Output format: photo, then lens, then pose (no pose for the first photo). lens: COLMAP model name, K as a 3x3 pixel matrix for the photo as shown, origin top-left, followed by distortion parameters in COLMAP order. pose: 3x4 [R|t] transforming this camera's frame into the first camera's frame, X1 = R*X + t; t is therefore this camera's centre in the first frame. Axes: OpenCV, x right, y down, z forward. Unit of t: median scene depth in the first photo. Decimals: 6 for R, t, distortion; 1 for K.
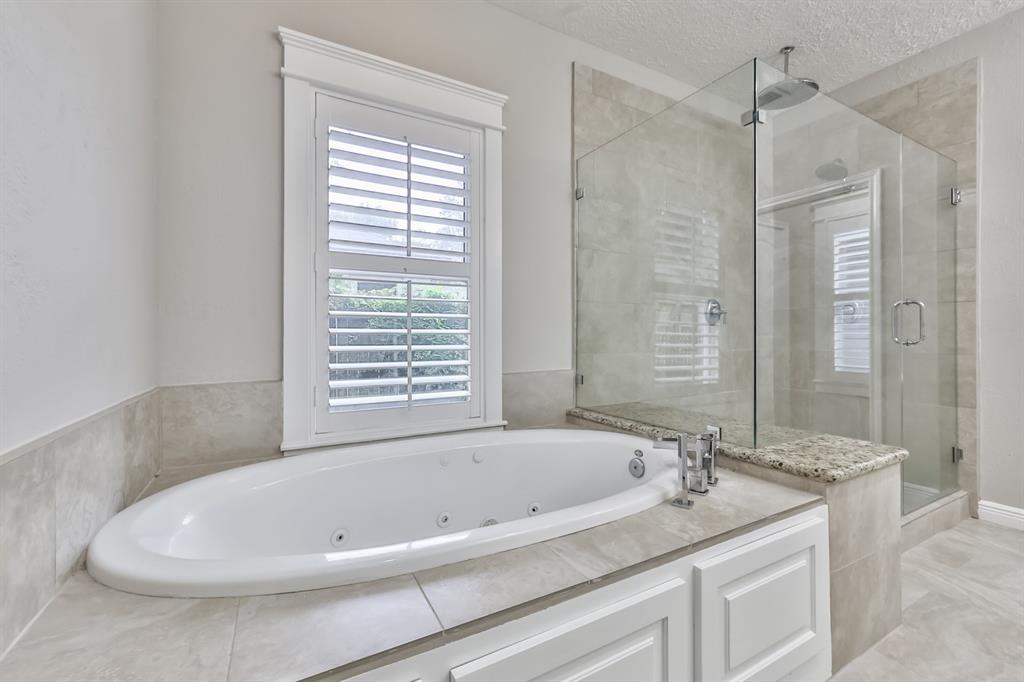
lens RADIAL K [[427.2, 0, 509.3], [0, 427.2, 334.7], [0, 0, 1]] dist [-0.004787, 0.003042]
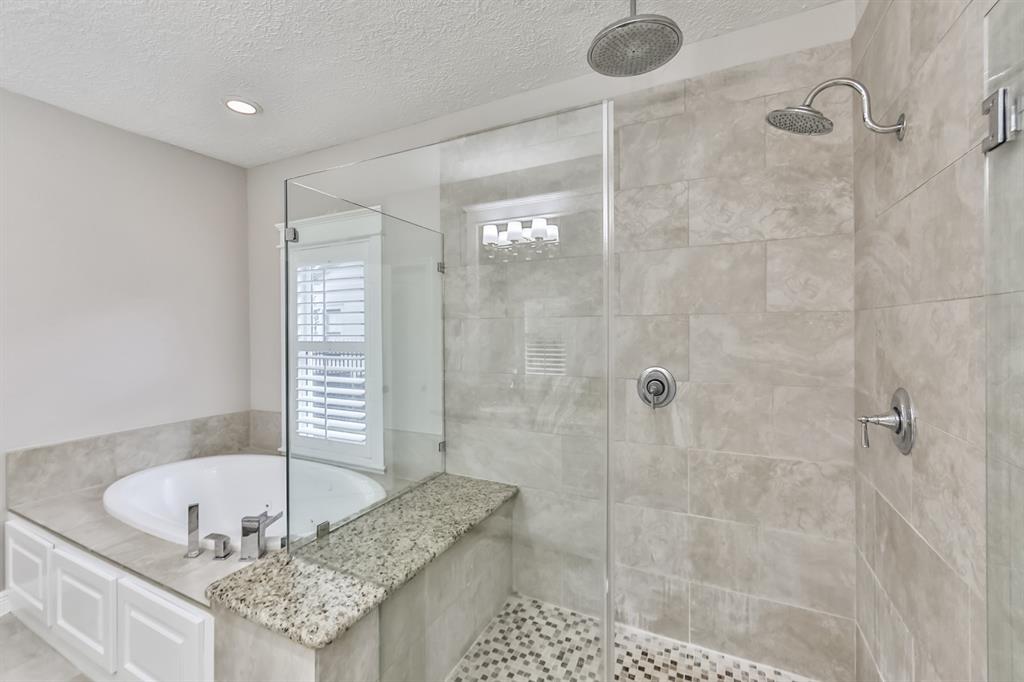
lens RADIAL K [[427.2, 0, 516.3], [0, 427.2, 332.8], [0, 0, 1]] dist [-0.004787, 0.003042]
pose [[0.563936, 0.006507, -0.825793, 1.122744], [0.008637, 0.999868, 0.013776, -0.183980], [0.825773, -0.014901, 0.563806, 0.559227]]
